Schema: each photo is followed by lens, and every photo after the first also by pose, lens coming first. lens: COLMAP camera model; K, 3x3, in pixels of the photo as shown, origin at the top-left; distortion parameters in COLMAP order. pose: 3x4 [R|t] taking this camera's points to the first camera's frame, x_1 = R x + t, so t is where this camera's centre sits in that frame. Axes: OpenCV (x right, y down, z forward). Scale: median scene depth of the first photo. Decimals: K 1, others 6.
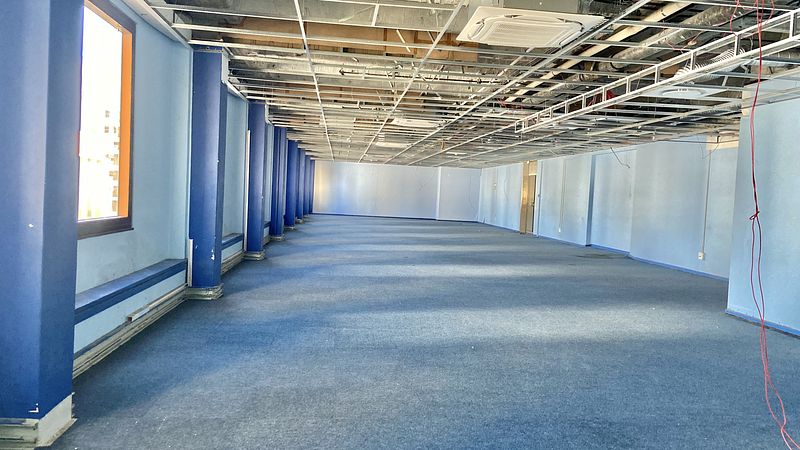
lens RADIAL K [[616.6, 0, 412.4], [0, 616.6, 224.5], [0, 0, 1]] dist [0.117263, -0.168062]
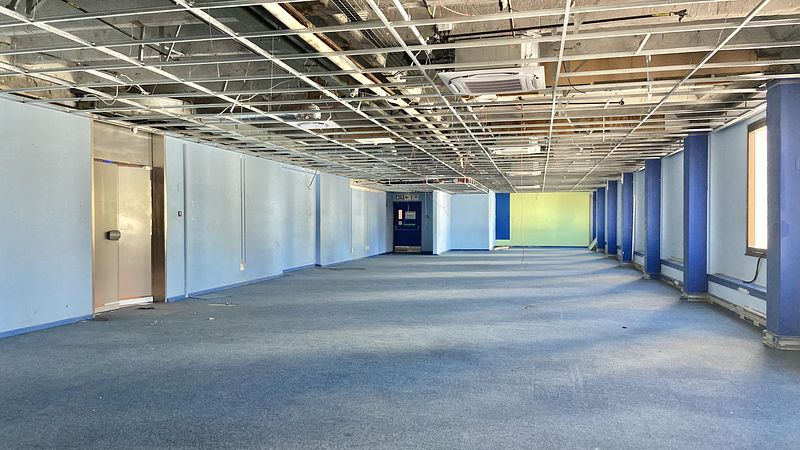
lens RADIAL K [[616.6, 0, 412.4], [0, 616.6, 224.5], [0, 0, 1]] dist [0.117263, -0.168062]
pose [[-0.948528, -0.046871, 0.313205, -0.281862], [-0.026606, 0.997285, 0.068669, -0.181429], [-0.315573, 0.056802, -0.947200, 3.295454]]
